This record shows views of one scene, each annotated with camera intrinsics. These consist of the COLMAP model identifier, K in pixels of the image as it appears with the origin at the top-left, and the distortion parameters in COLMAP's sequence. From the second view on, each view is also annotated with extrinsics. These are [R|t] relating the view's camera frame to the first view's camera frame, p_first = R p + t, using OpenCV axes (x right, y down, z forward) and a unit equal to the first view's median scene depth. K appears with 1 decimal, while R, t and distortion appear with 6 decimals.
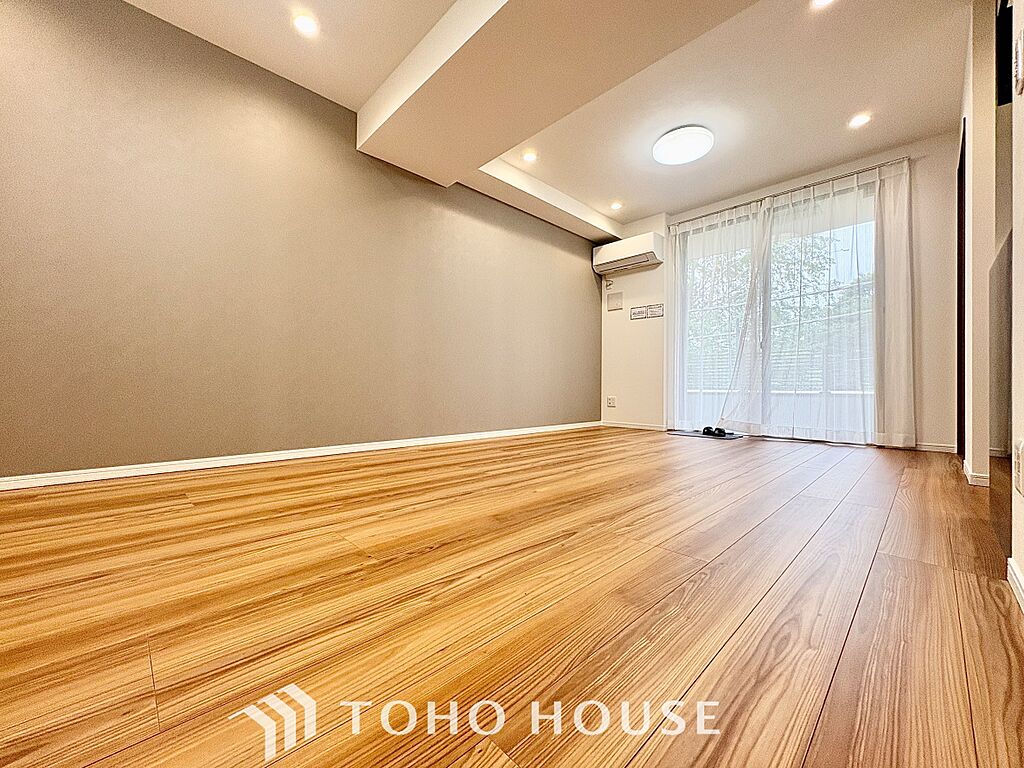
lens RADIAL K [[409.6, 0, 510.8], [0, 409.6, 384.5], [0, 0, 1]] dist [0.000173, -0.000025]
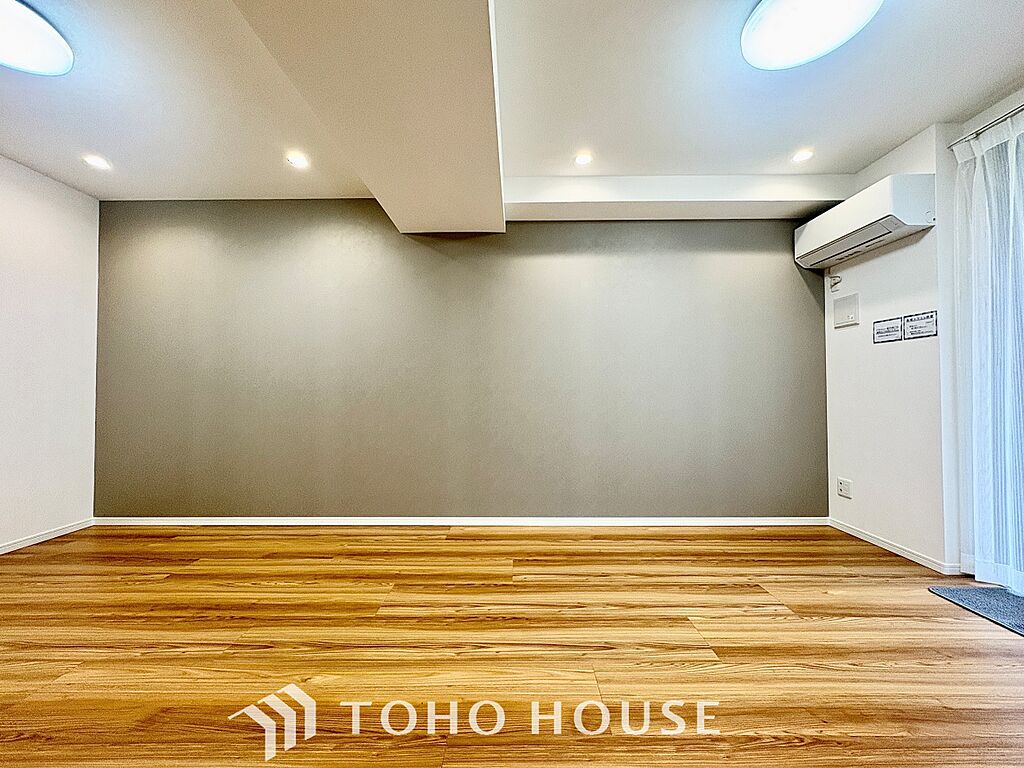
lens RADIAL K [[409.6, 0, 510.8], [0, 409.6, 384.5], [0, 0, 1]] dist [0.000173, -0.000025]
pose [[0.710463, -0.023556, -0.703340, 0.382121], [0.012524, 0.999705, -0.020831, -0.113896], [0.703623, 0.005991, 0.710548, 0.322064]]
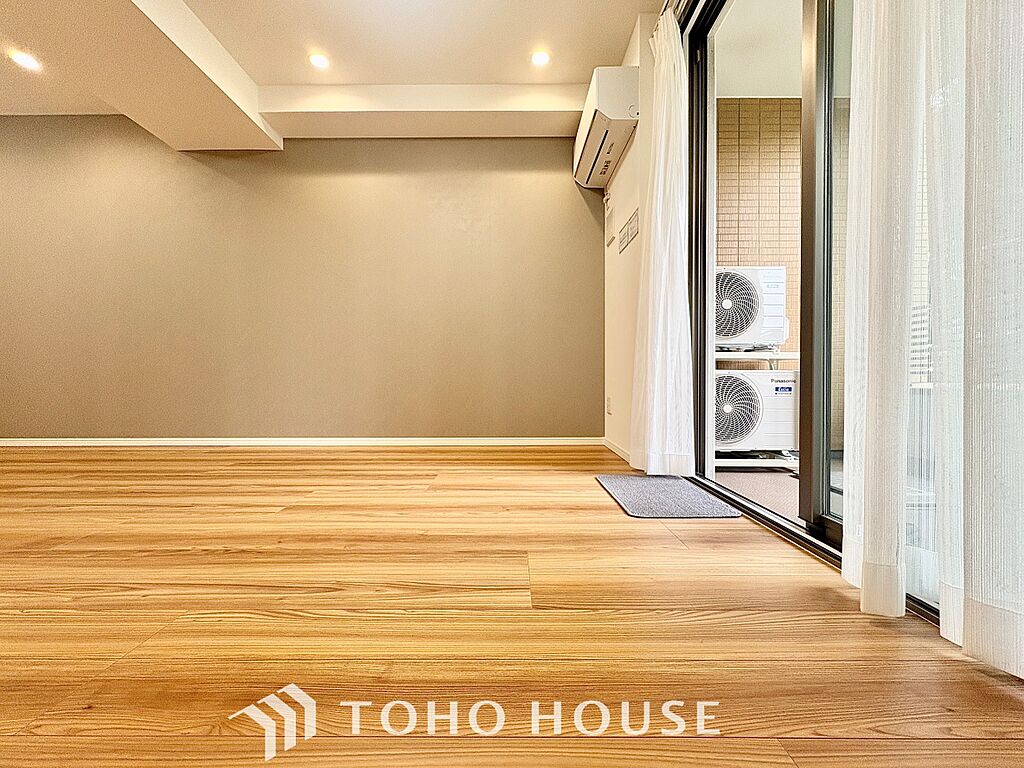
lens RADIAL K [[411.4, 0, 508.7], [0, 411.4, 382.7], [0, 0, 1]] dist [0.006375, -0.000301]
pose [[0.712596, -0.000301, -0.701575, 0.656748], [0.010834, 0.999885, 0.010575, 0.003922], [0.701491, -0.015137, 0.712517, 0.589594]]
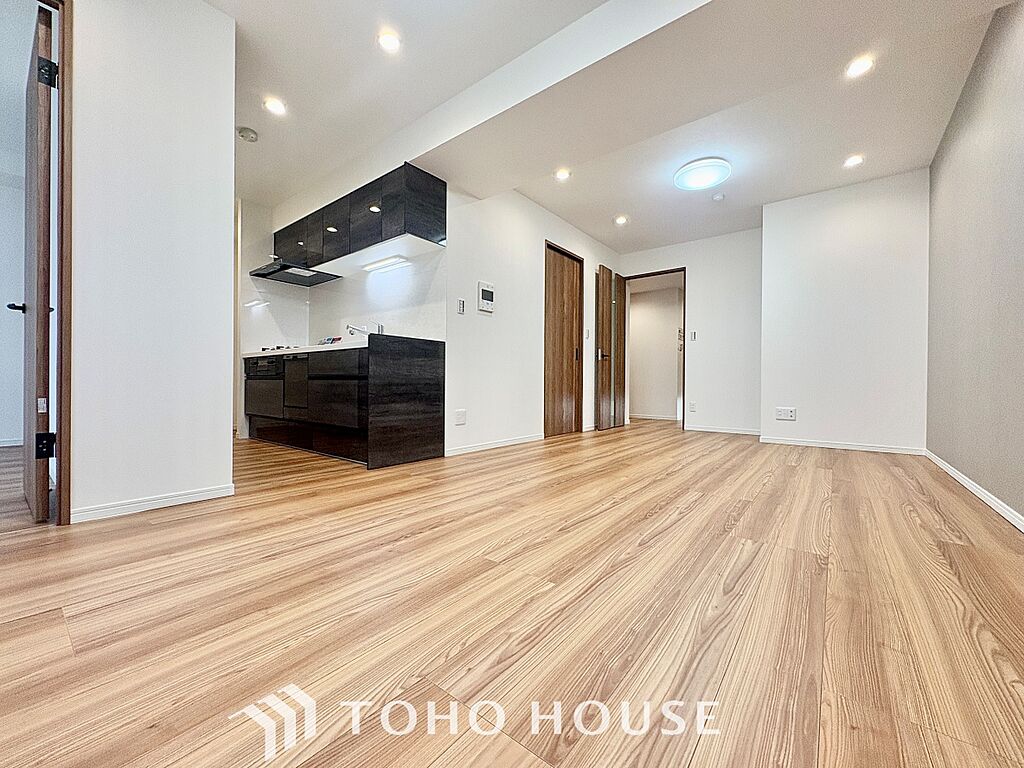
lens RADIAL K [[411.4, 0, 508.7], [0, 411.4, 382.7], [0, 0, 1]] dist [0.006375, -0.000301]
pose [[-0.992512, -0.013804, -0.121365, 0.277435], [-0.012700, 0.999871, -0.009864, -0.016690], [0.121485, -0.008249, -0.992559, 1.033880]]
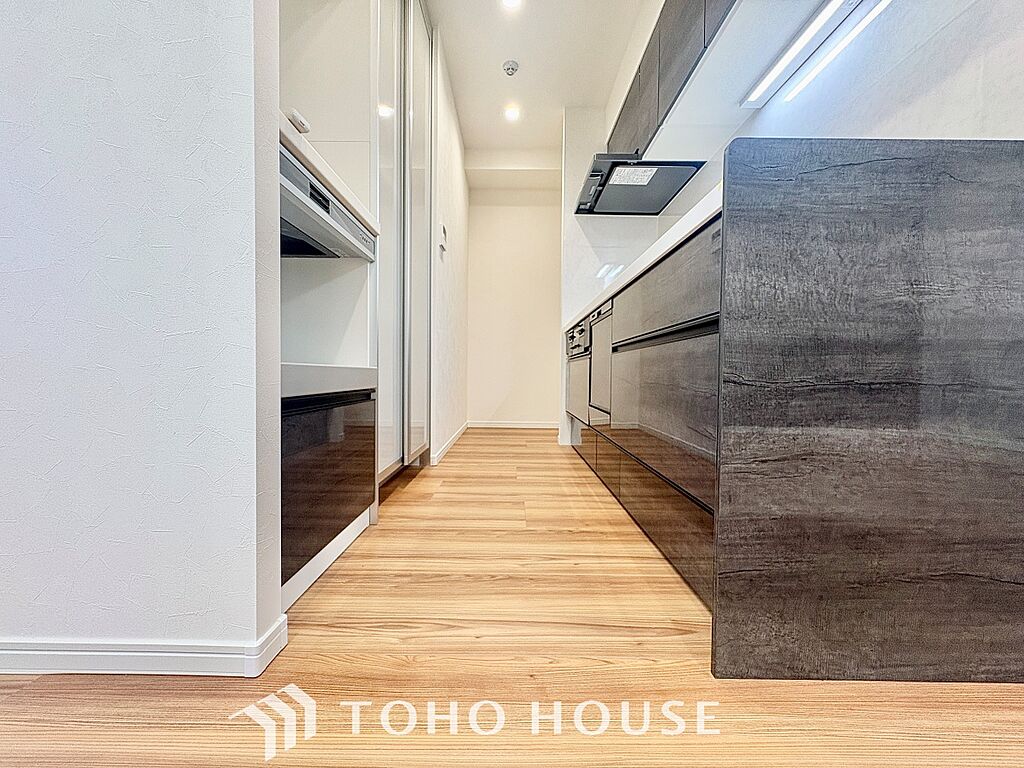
lens RADIAL K [[404.9, 0, 508.8], [0, 404.9, 386.5], [0, 0, 1]] dist [-0.002297, -0.000248]
pose [[-0.711009, -0.038760, 0.702114, 0.364447], [-0.021643, 0.999213, 0.033245, -0.004394], [-0.702850, 0.008442, -0.711288, 0.537713]]
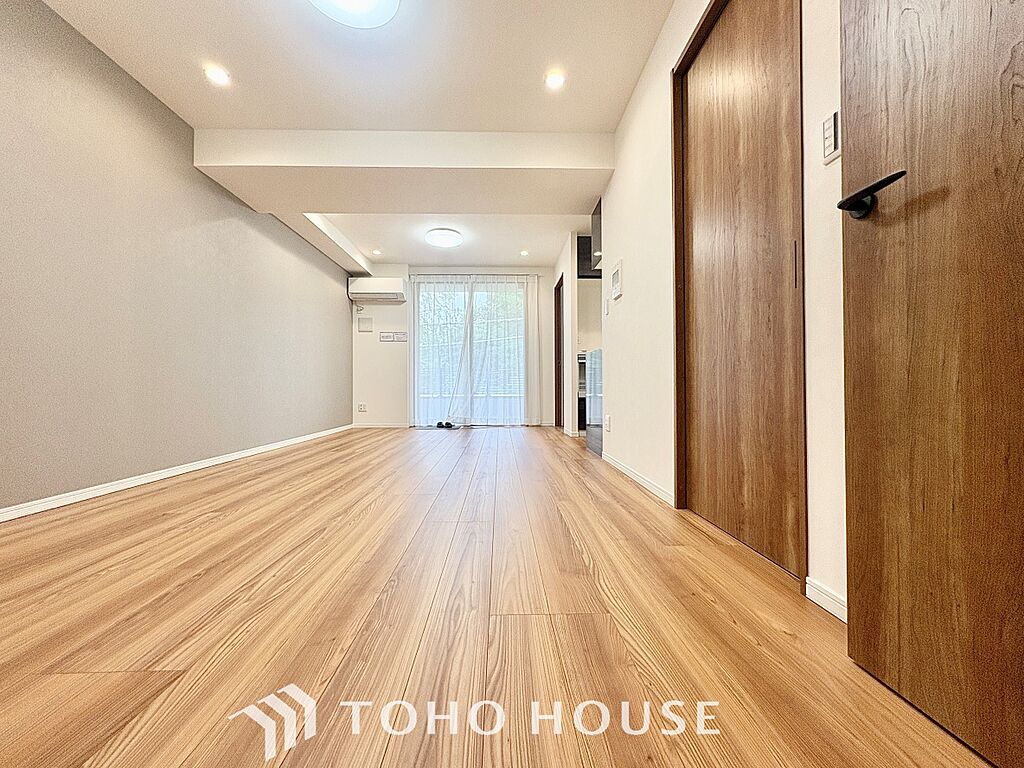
lens RADIAL K [[409.6, 0, 510.8], [0, 409.6, 384.5], [0, 0, 1]] dist [0.000173, -0.000025]
pose [[0.678146, -0.002557, 0.734923, -0.411481], [0.004089, 0.999992, -0.000294, -0.027591], [-0.734916, 0.003205, 0.678151, -0.165306]]
